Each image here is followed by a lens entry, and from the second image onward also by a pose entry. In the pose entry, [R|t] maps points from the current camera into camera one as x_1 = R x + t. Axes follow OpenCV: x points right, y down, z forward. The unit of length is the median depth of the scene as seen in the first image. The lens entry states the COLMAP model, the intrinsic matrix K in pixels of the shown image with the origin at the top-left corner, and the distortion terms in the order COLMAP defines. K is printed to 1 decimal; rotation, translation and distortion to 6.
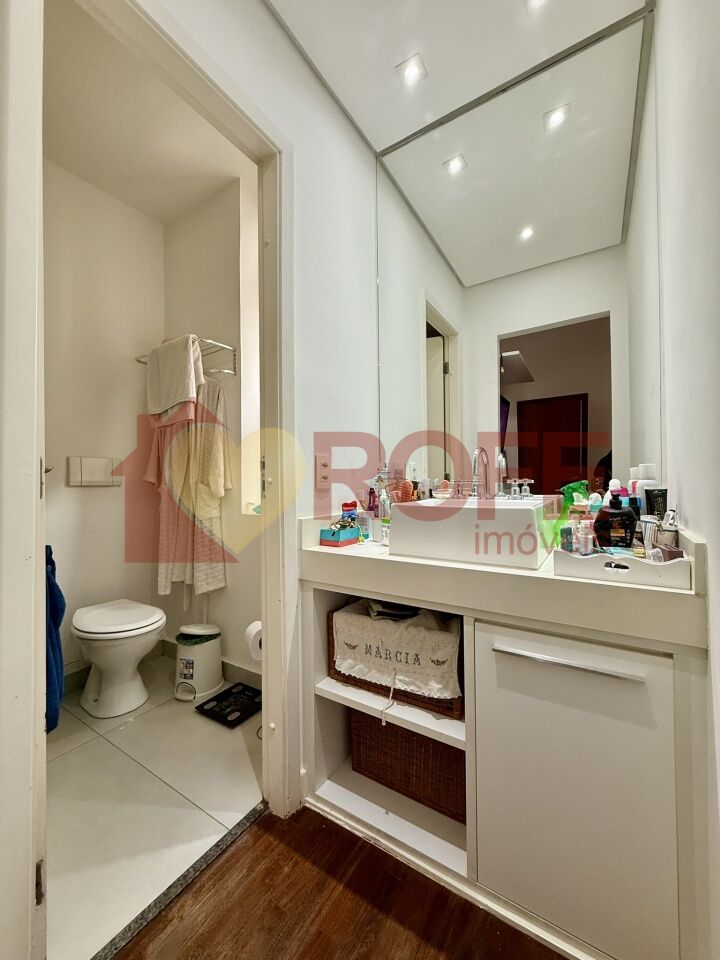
lens RADIAL K [[382.5, 0, 360.0], [0, 382.5, 480.0], [0, 0, 1]] dist [-0.000401, 0.000162]
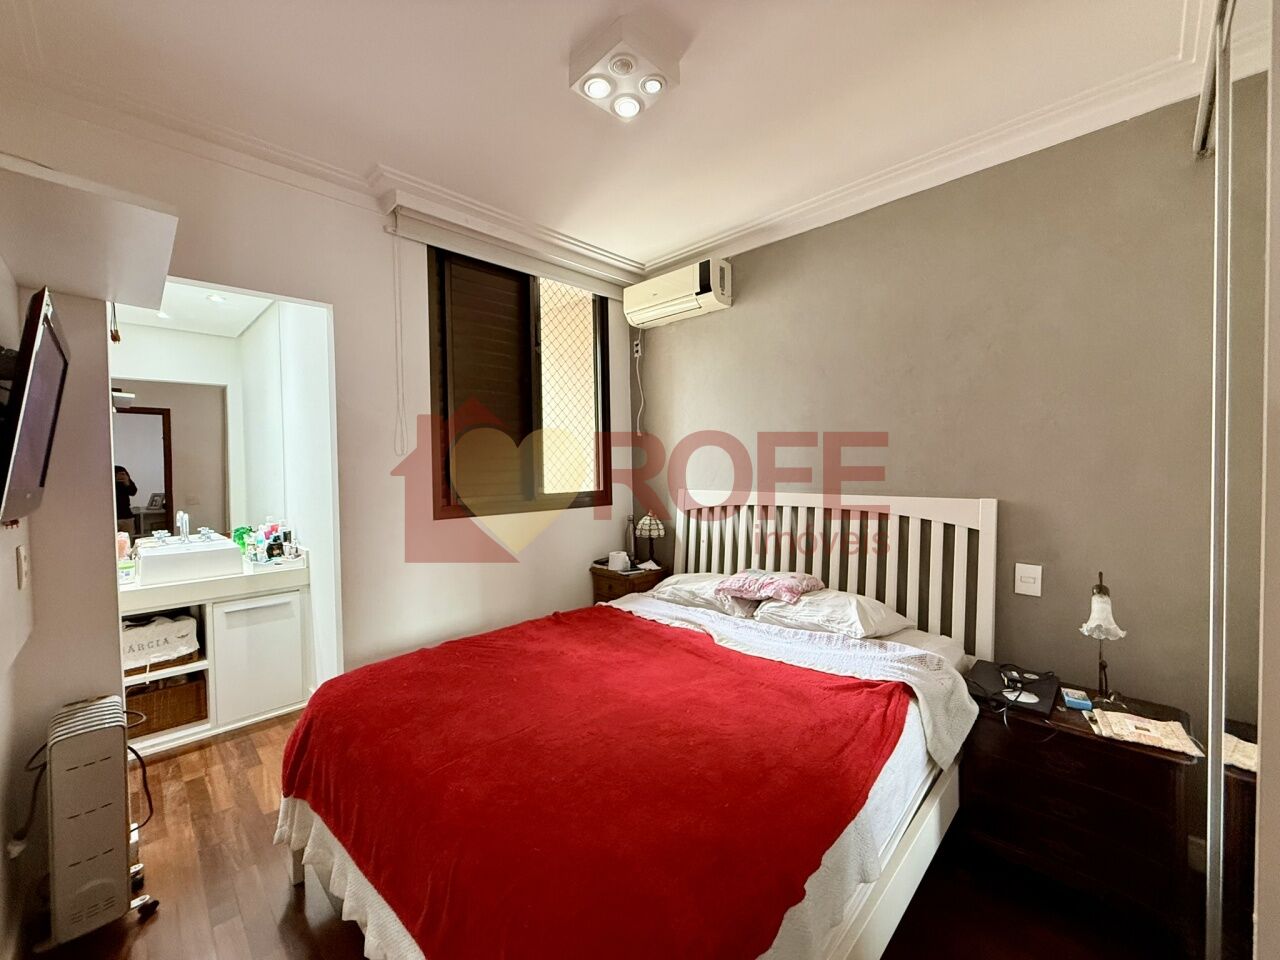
lens RADIAL K [[509.9, 0, 634.9], [0, 509.9, 481.3], [0, 0, 1]] dist [0.000133, 0.000039]
pose [[0.209874, -0.018655, 0.977550, -2.008818], [0.003392, 0.999826, 0.018352, -0.360794], [-0.977723, -0.000536, 0.209901, -1.918618]]
